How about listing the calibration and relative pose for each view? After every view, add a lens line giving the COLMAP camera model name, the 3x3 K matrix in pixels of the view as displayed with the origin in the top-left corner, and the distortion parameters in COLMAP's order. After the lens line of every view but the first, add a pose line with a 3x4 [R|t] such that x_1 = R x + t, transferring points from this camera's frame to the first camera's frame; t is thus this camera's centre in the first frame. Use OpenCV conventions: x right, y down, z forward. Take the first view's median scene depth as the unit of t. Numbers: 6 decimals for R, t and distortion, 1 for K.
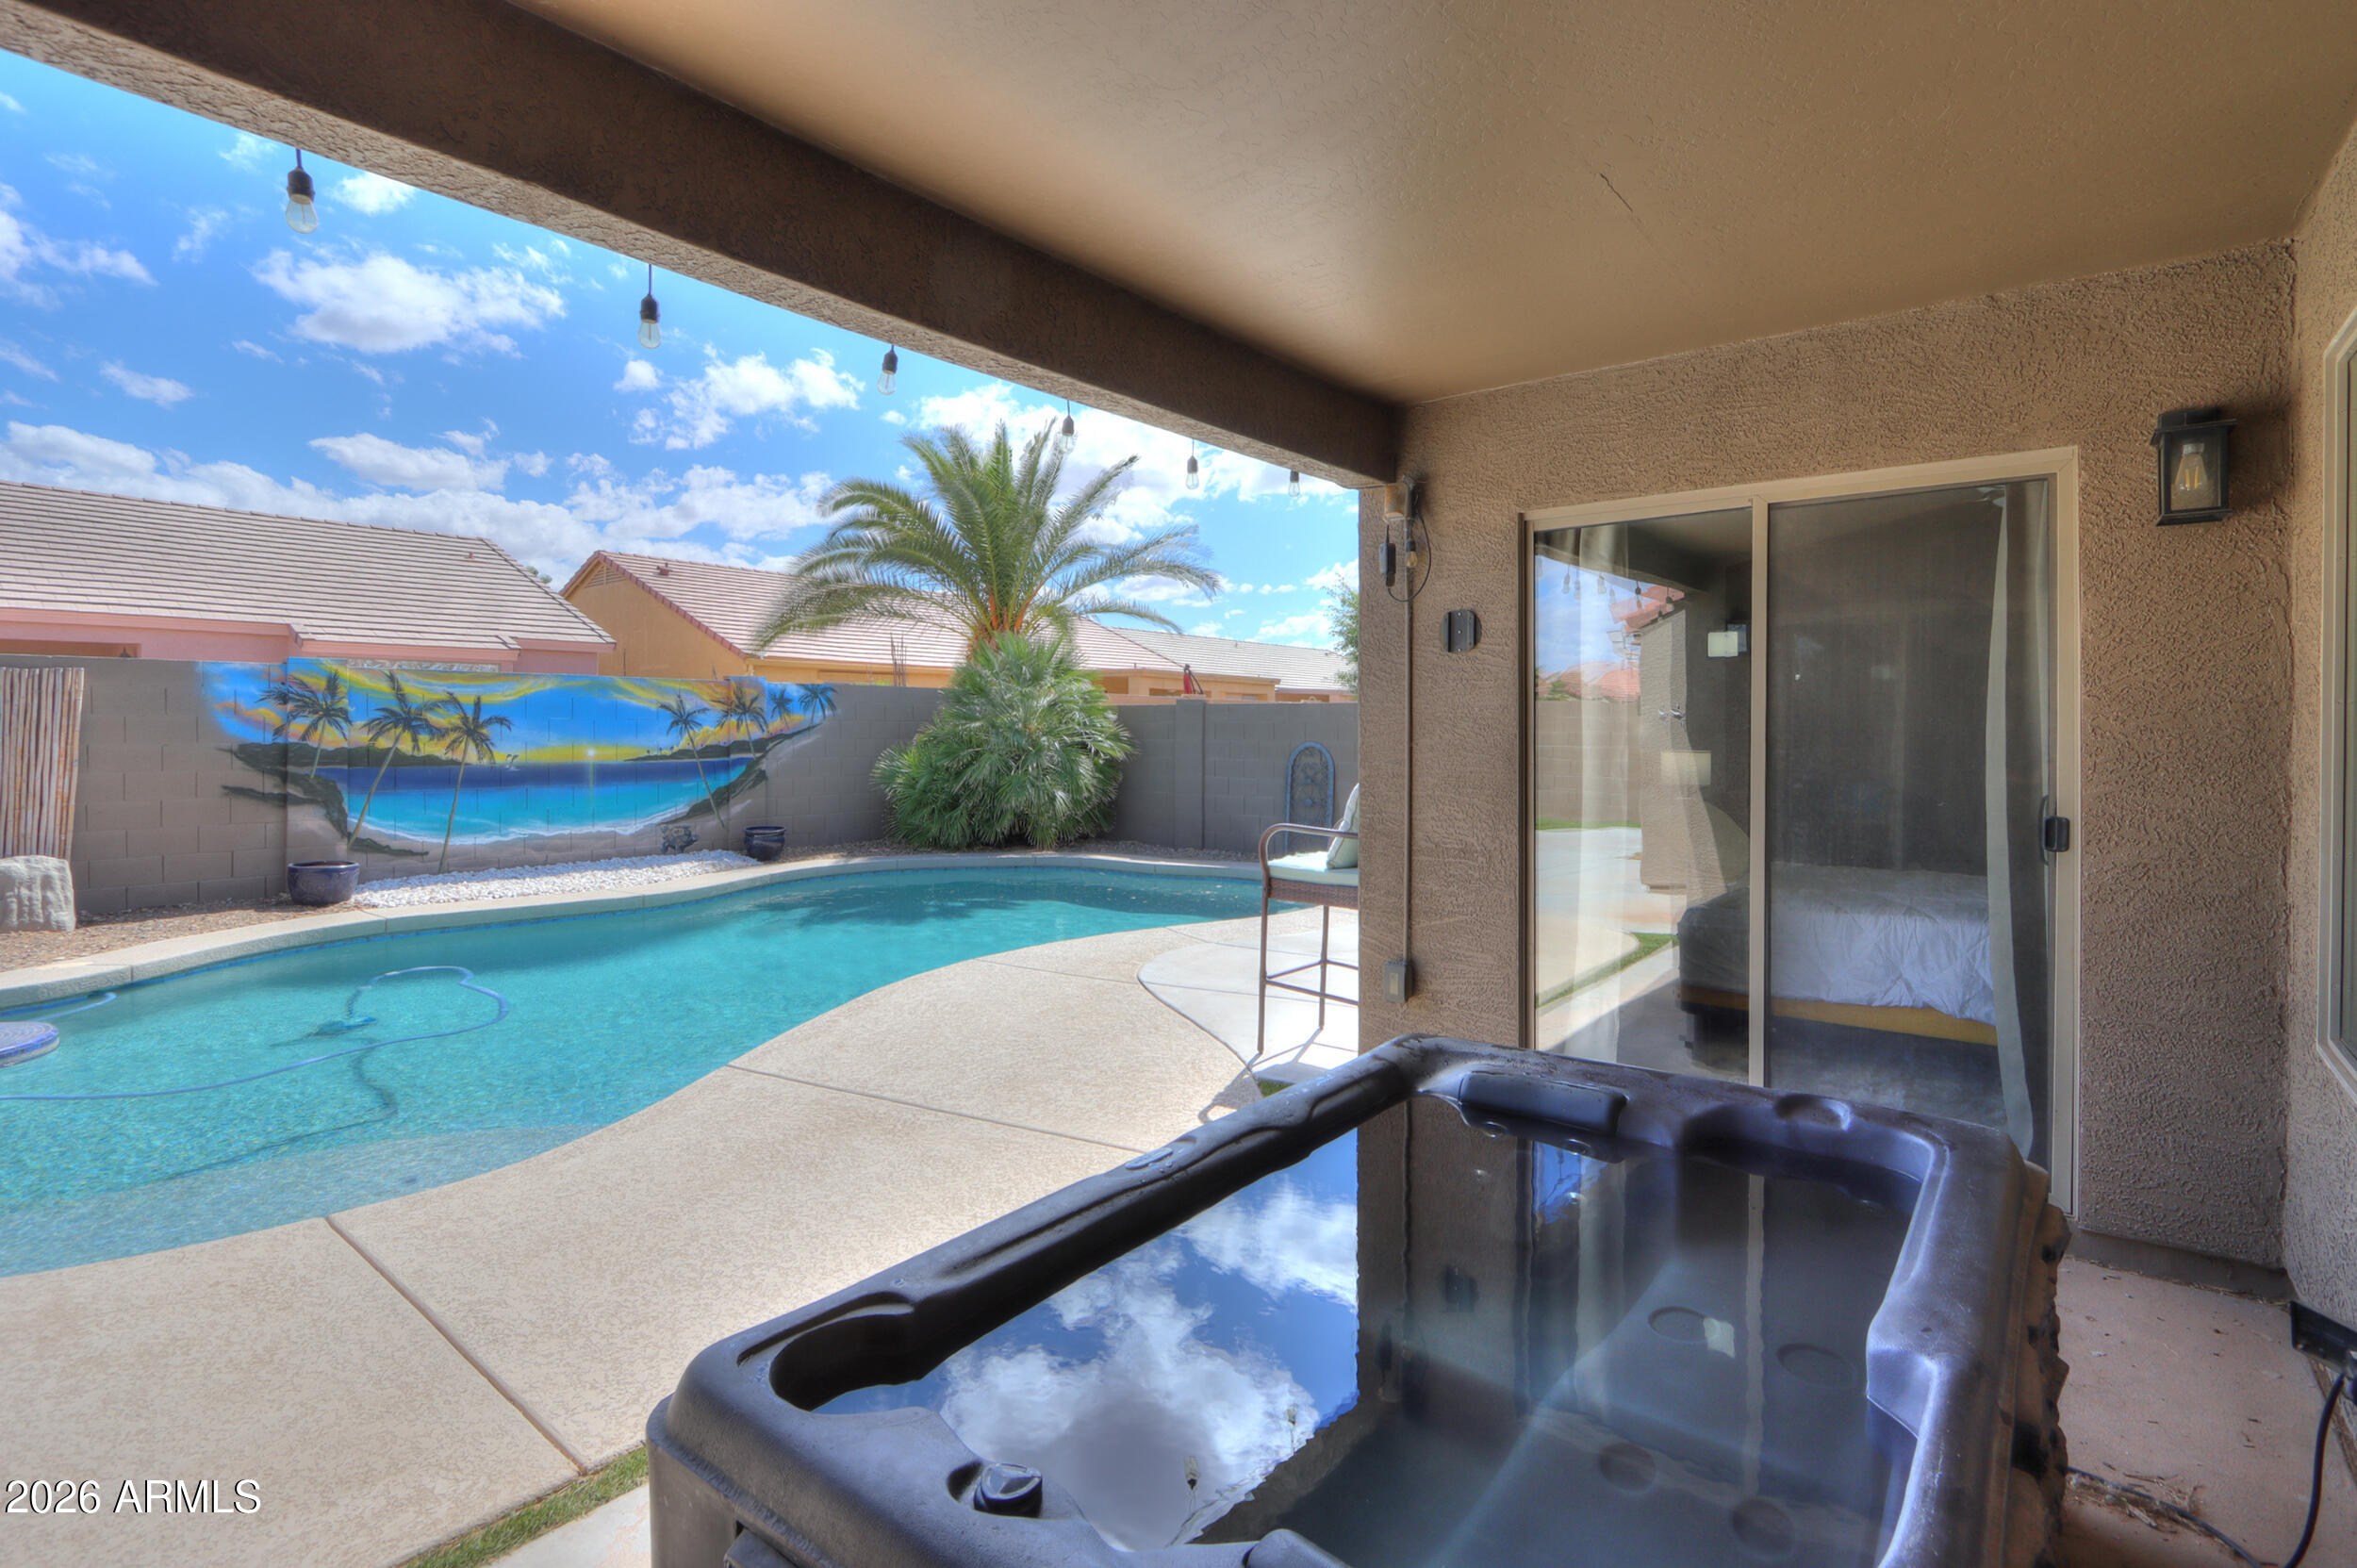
lens RADIAL K [[1117.6, 0, 1188.4], [0, 1117.6, 749.3], [0, 0, 1]] dist [-0.000192, 0.000132]
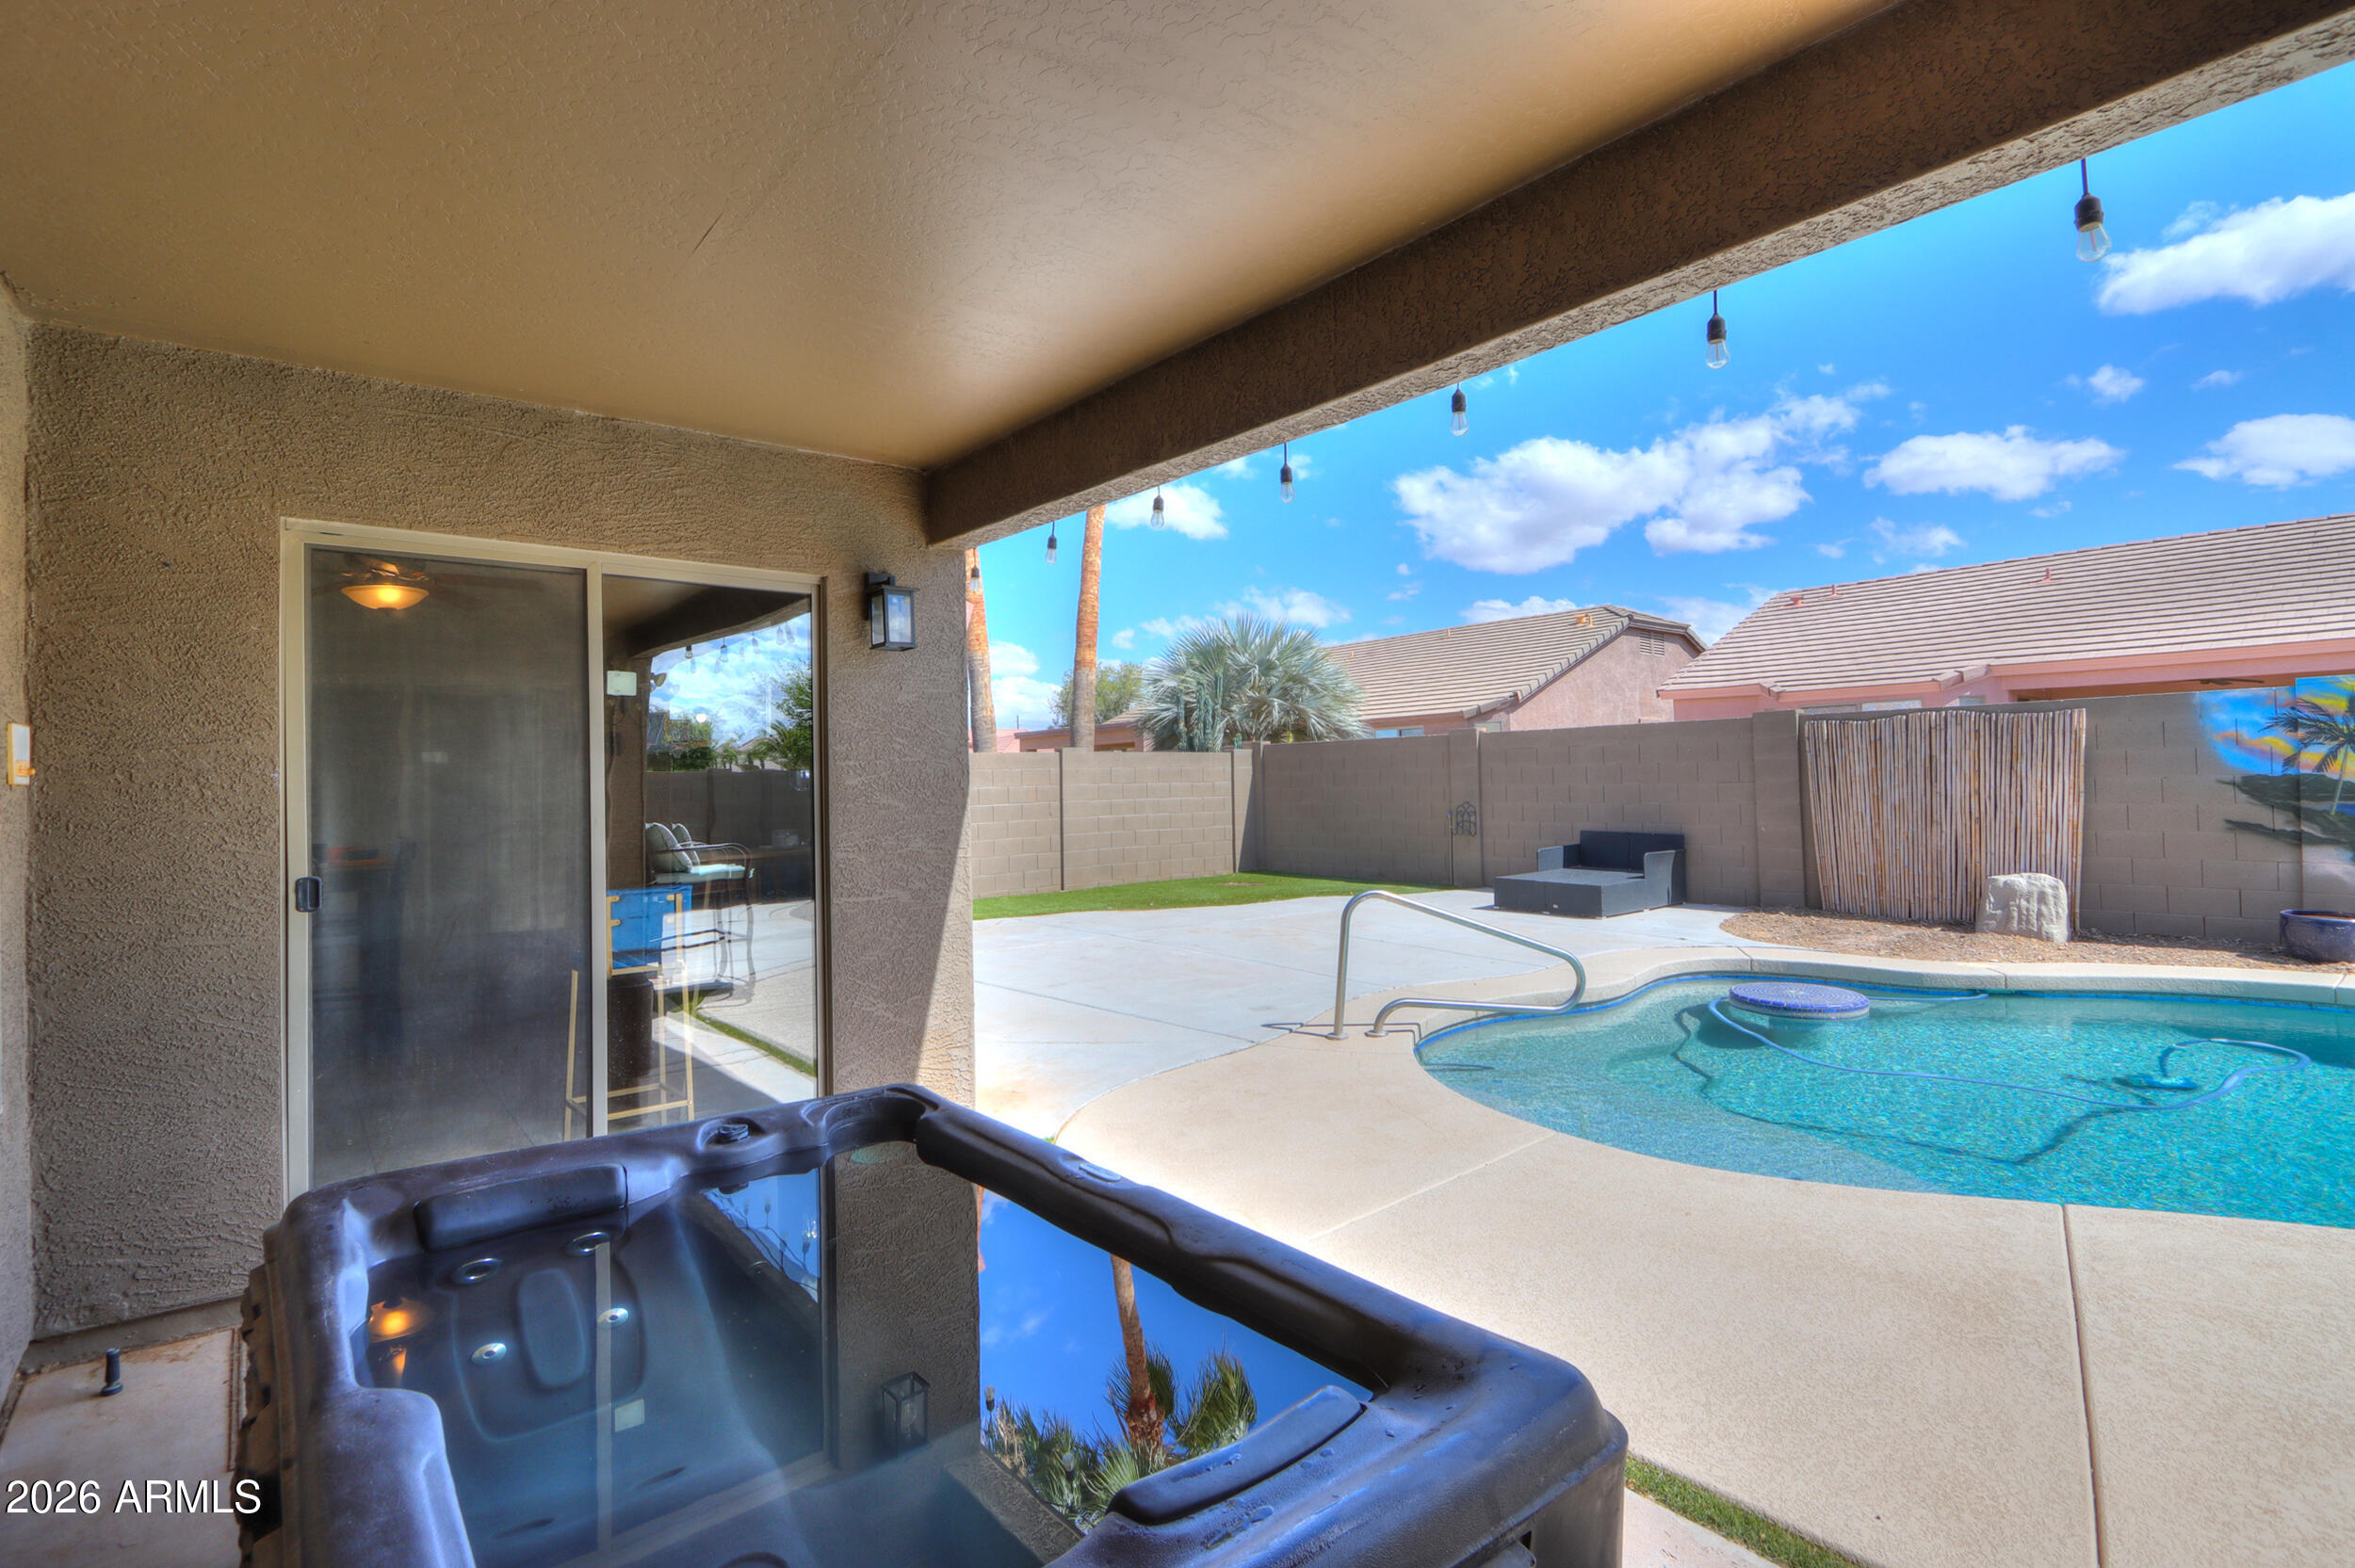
lens RADIAL K [[1116.5, 0, 1187.4], [0, 1116.5, 749.4], [0, 0, 1]] dist [-0.000192, 0.000132]
pose [[-0.185826, -0.027279, -0.982204, 0.213417], [0.002514, 0.999598, -0.028238, -0.002542], [0.982580, -0.007716, -0.185682, 0.268595]]
